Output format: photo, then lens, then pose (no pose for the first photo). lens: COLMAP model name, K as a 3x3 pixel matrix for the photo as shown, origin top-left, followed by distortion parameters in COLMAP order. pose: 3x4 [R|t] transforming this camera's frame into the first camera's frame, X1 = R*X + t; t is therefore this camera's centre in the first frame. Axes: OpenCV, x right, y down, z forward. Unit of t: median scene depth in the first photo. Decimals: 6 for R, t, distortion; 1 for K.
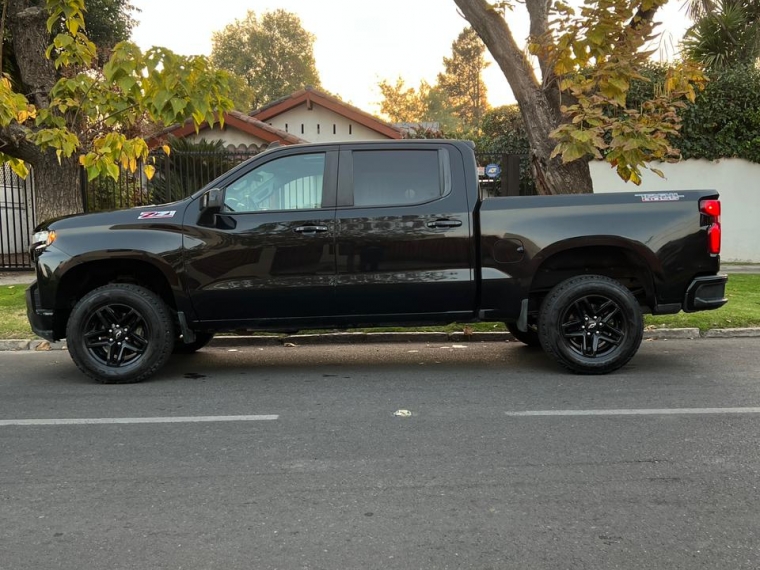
lens RADIAL K [[774.2, 0, 378.0], [0, 774.2, 289.0], [0, 0, 1]] dist [0.155837, -0.386647]
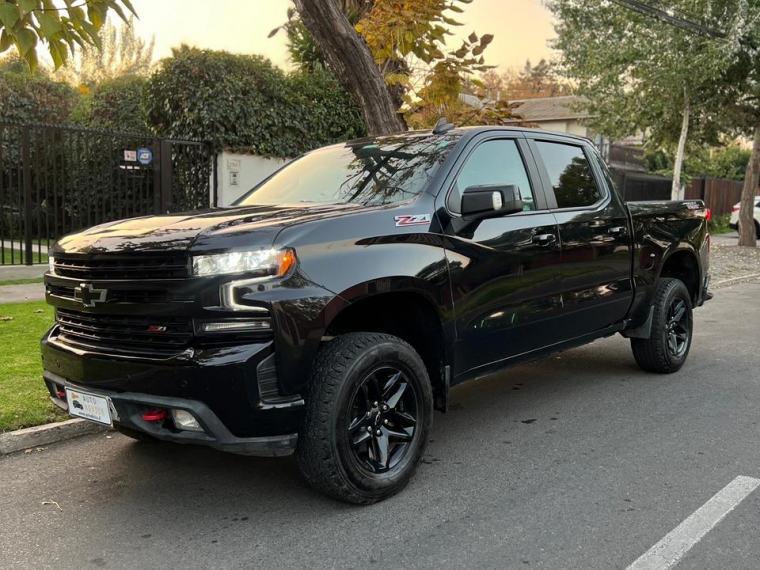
lens RADIAL K [[761.7, 0, 380.0], [0, 761.7, 285.0], [0, 0, 1]] dist [0.156777, -0.354539]
pose [[0.654506, -0.062314, 0.753485, -0.751306], [0.055301, 0.997874, 0.034488, -0.062744], [-0.754032, 0.019096, 0.656560, 0.594772]]
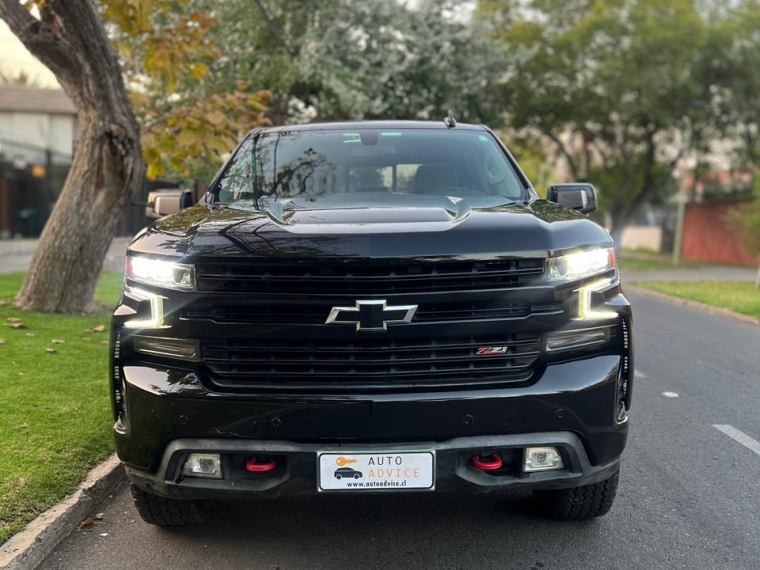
lens RADIAL K [[761.7, 0, 380.0], [0, 761.7, 285.0], [0, 0, 1]] dist [0.156777, -0.354539]
pose [[-0.018805, -0.076469, 0.996895, -0.862730], [0.063933, 0.994938, 0.077525, -0.094259], [-0.997777, 0.065192, -0.013821, 1.122614]]
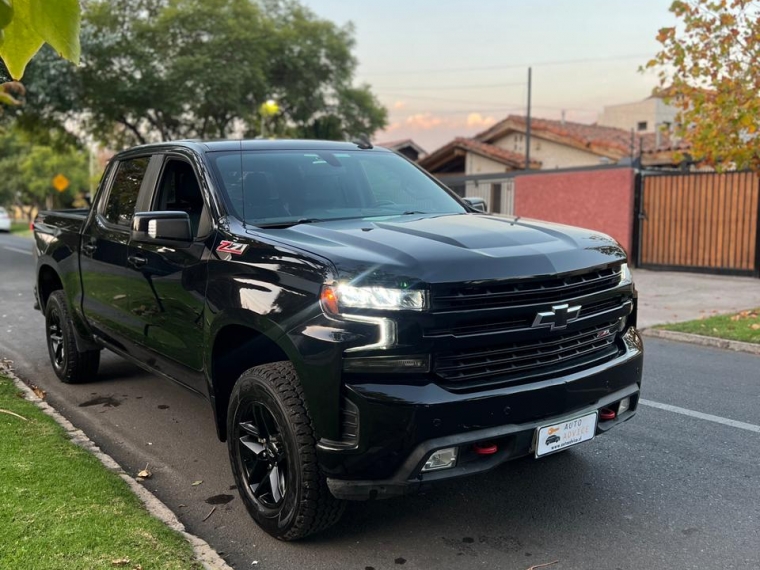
lens RADIAL K [[761.7, 0, 380.0], [0, 761.7, 285.0], [0, 0, 1]] dist [0.156777, -0.354539]
pose [[-0.596393, -0.071655, 0.799488, -0.811002], [0.076215, 0.986453, 0.145267, -0.154492], [-0.799066, 0.147569, -0.582852, 1.521223]]
